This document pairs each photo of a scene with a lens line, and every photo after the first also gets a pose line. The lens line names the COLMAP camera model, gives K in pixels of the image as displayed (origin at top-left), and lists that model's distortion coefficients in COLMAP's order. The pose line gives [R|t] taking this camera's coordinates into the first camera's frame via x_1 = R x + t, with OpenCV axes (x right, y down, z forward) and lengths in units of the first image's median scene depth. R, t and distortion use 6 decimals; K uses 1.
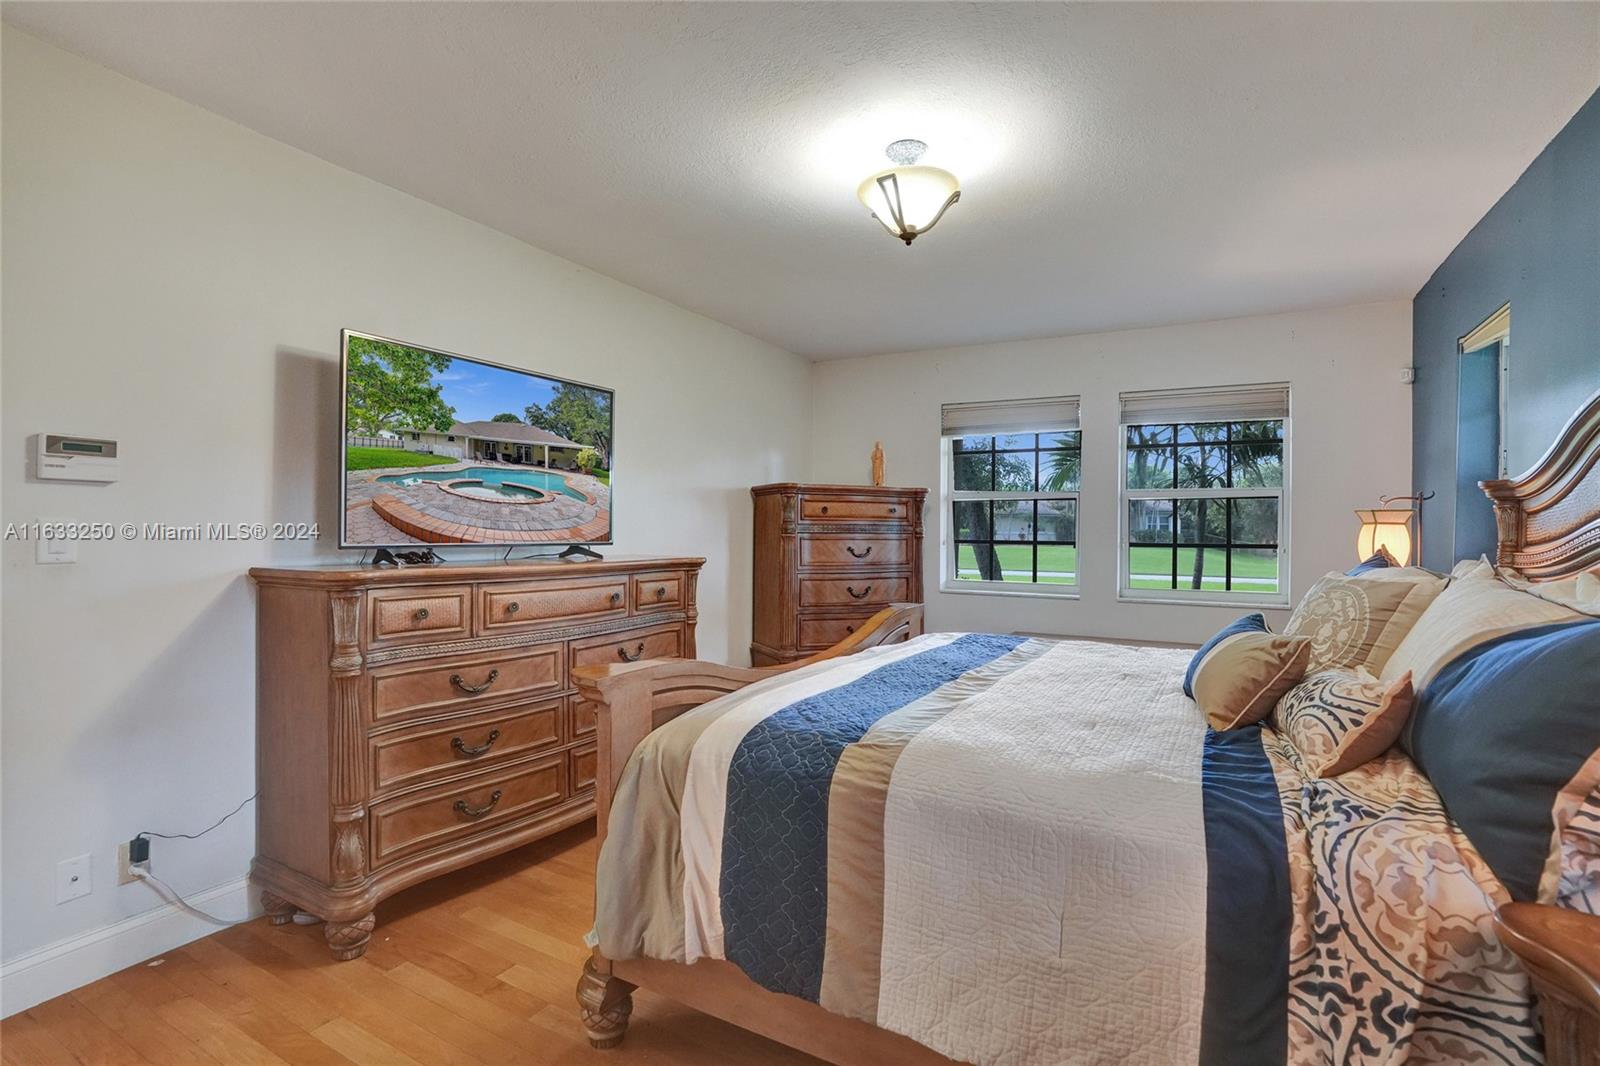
lens RADIAL K [[723.3, 0, 826.1], [0, 723.3, 535.0], [0, 0, 1]] dist [-0.000020, 0.000061]
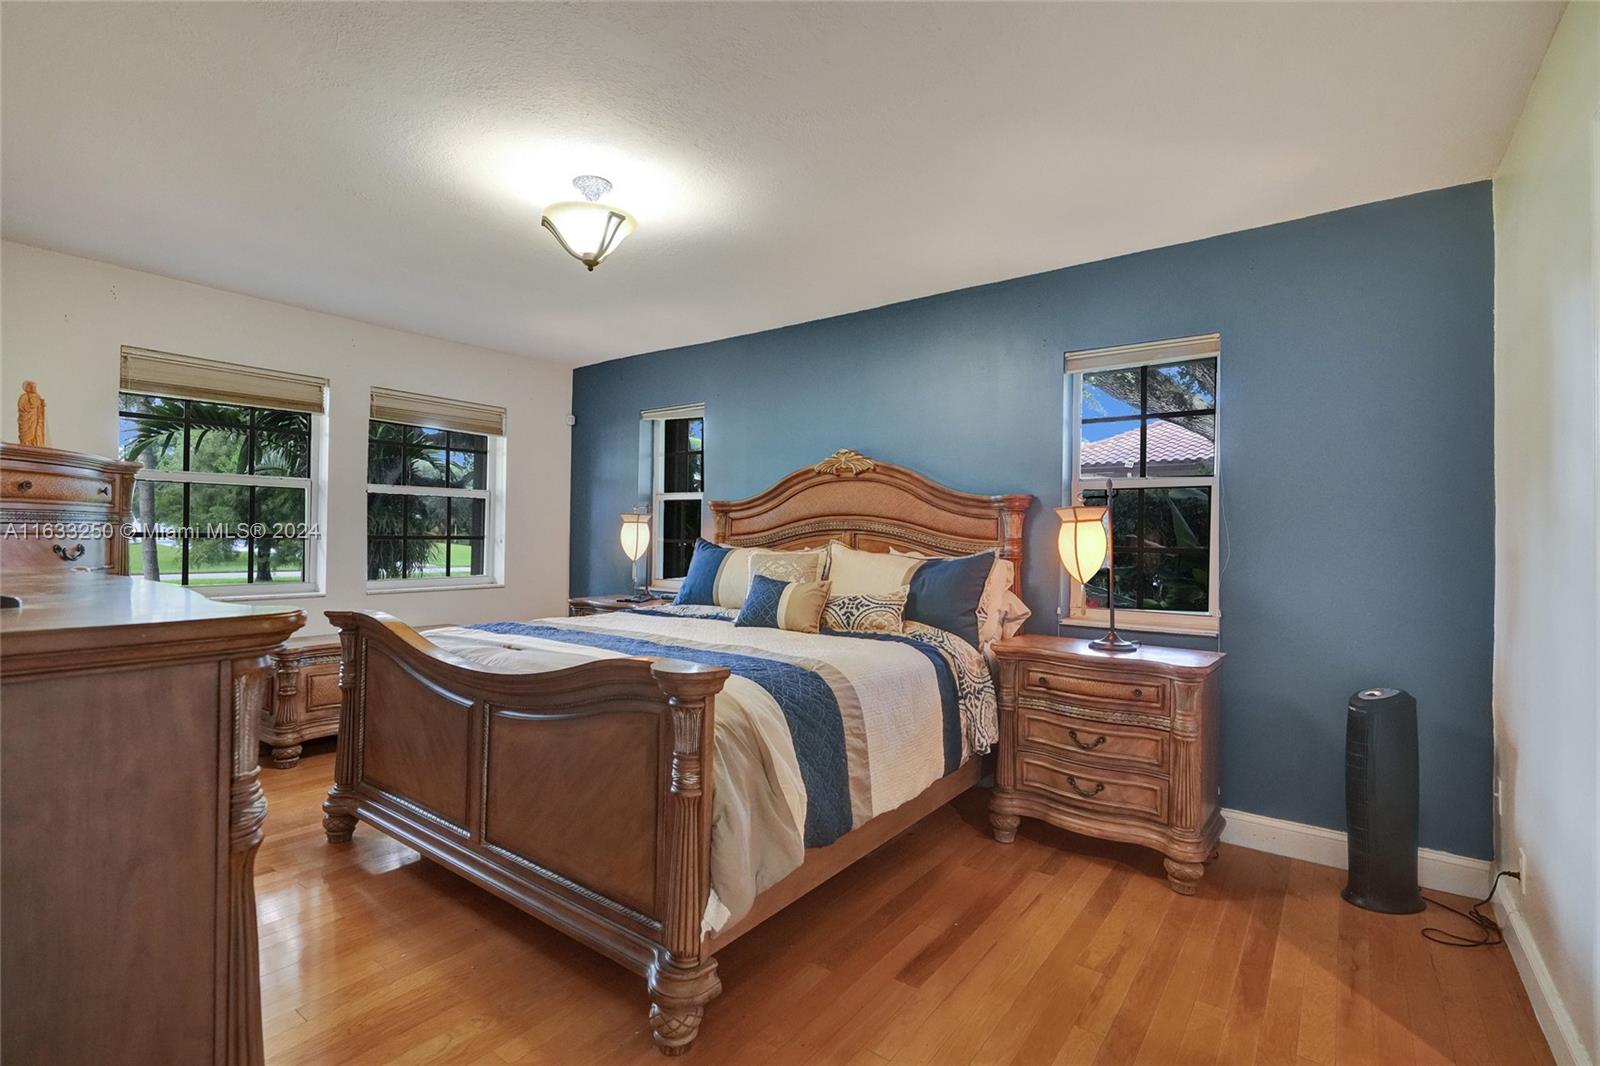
lens RADIAL K [[723.3, 0, 826.1], [0, 723.3, 535.0], [0, 0, 1]] dist [-0.000020, 0.000061]
pose [[0.135455, -0.000729, 0.990783, -0.643594], [-0.012365, 0.999921, 0.002426, -0.002473], [-0.990706, -0.012580, 0.135435, 0.337494]]
